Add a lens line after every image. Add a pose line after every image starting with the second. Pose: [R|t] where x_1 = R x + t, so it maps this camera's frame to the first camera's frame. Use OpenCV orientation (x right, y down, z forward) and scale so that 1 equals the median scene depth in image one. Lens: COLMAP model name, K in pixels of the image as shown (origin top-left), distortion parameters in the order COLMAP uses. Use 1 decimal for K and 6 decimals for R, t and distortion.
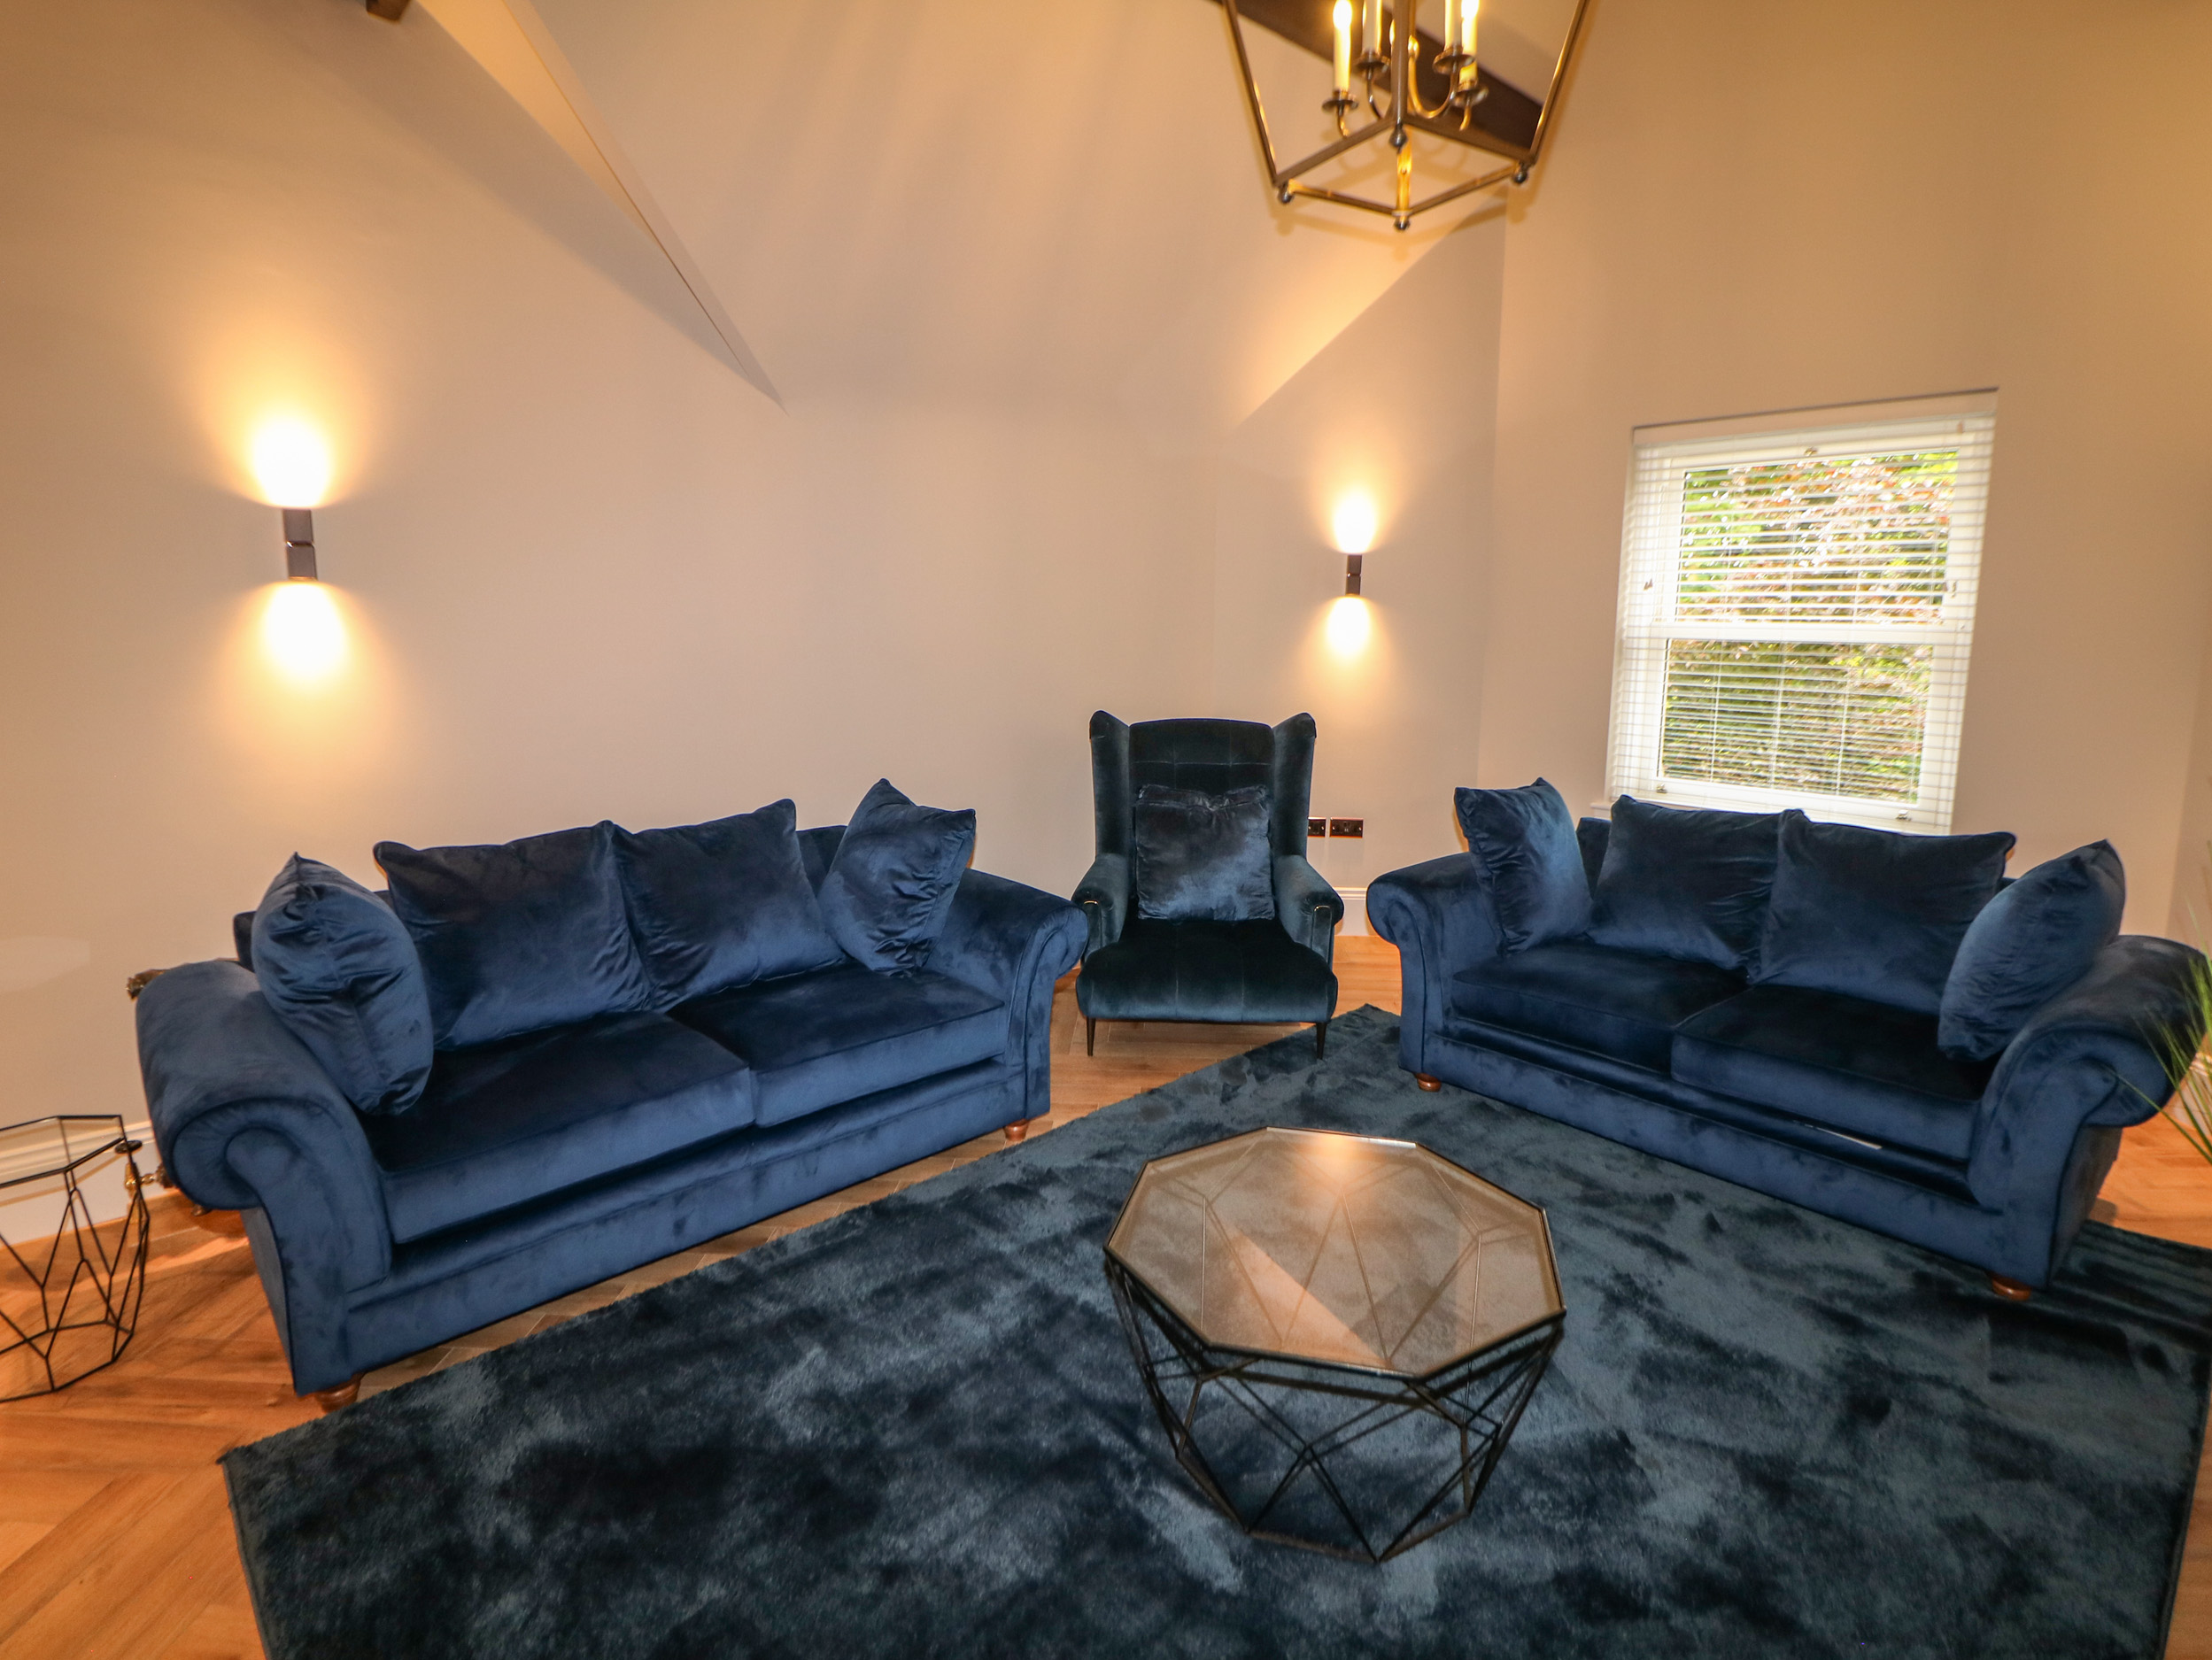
lens RADIAL K [[1155.3, 0, 1104.8], [0, 1155.3, 773.2], [0, 0, 1]] dist [-0.005682, -0.002227]
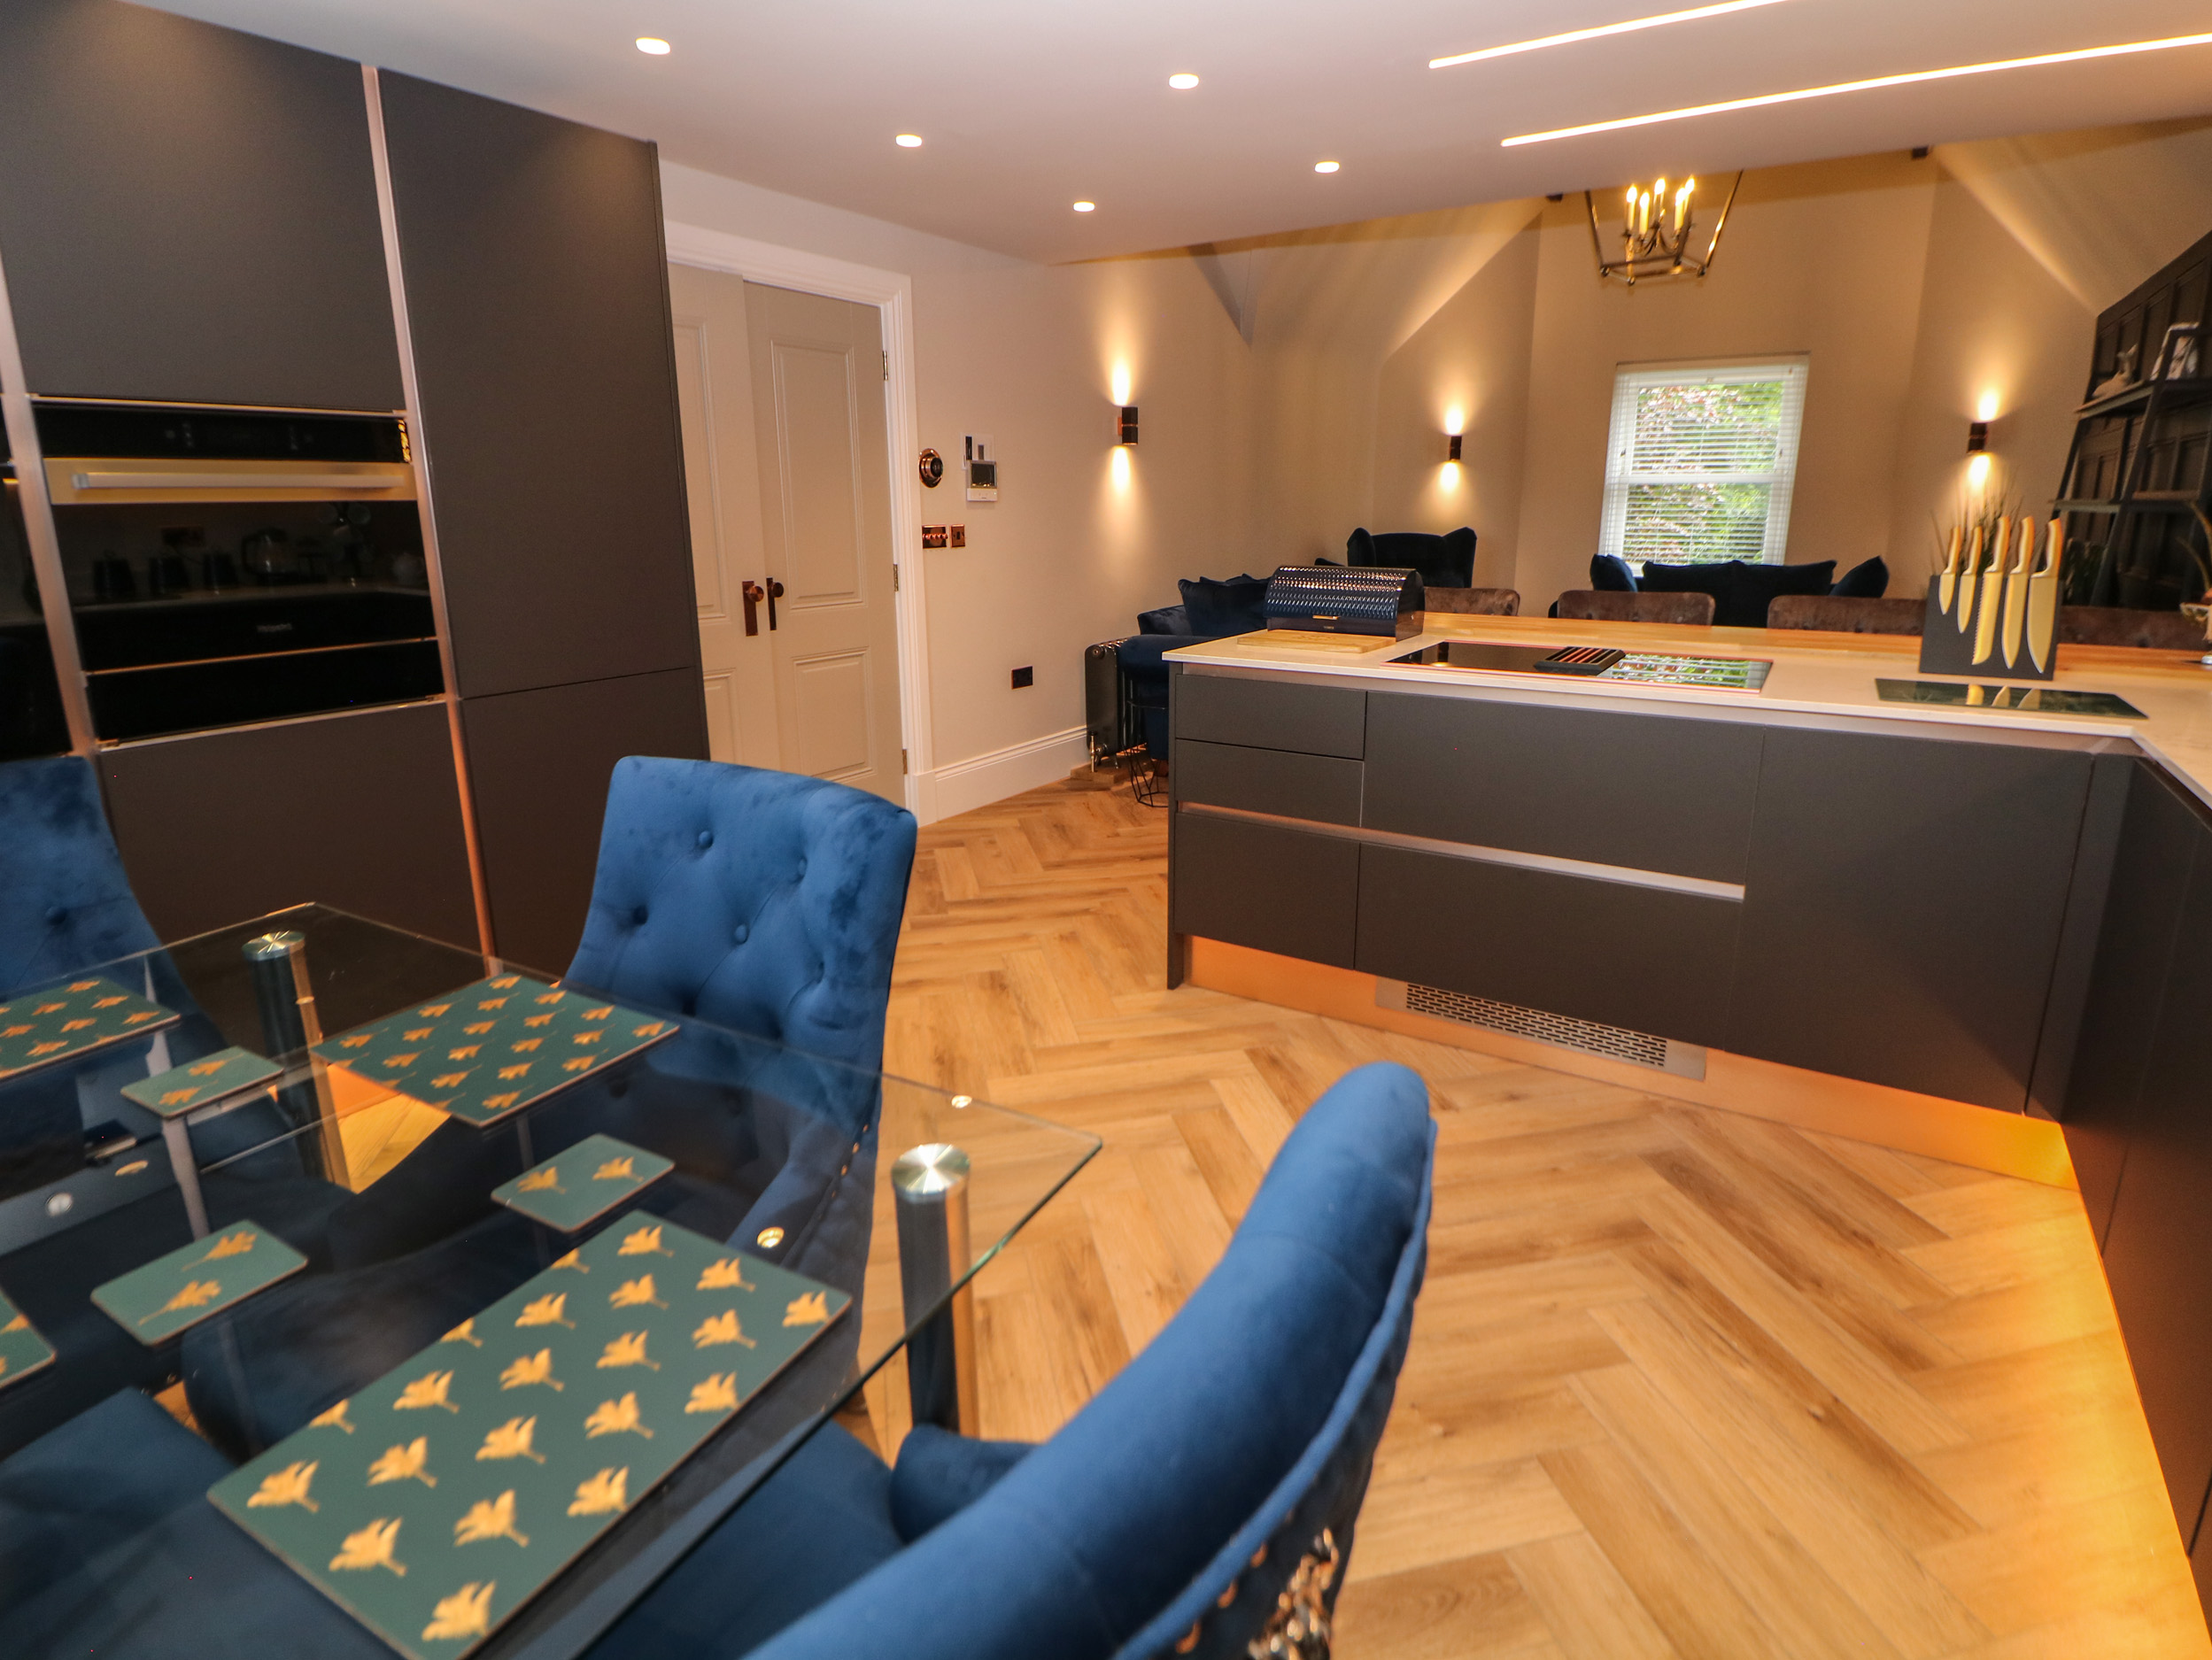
lens RADIAL K [[1155.3, 0, 1104.8], [0, 1155.3, 773.2], [0, 0, 1]] dist [-0.005682, -0.002227]
pose [[0.966644, -0.069220, 0.246591, -0.944145], [0.046598, 0.994249, 0.096429, 0.145506], [-0.251848, -0.081722, 0.964310, -0.680949]]
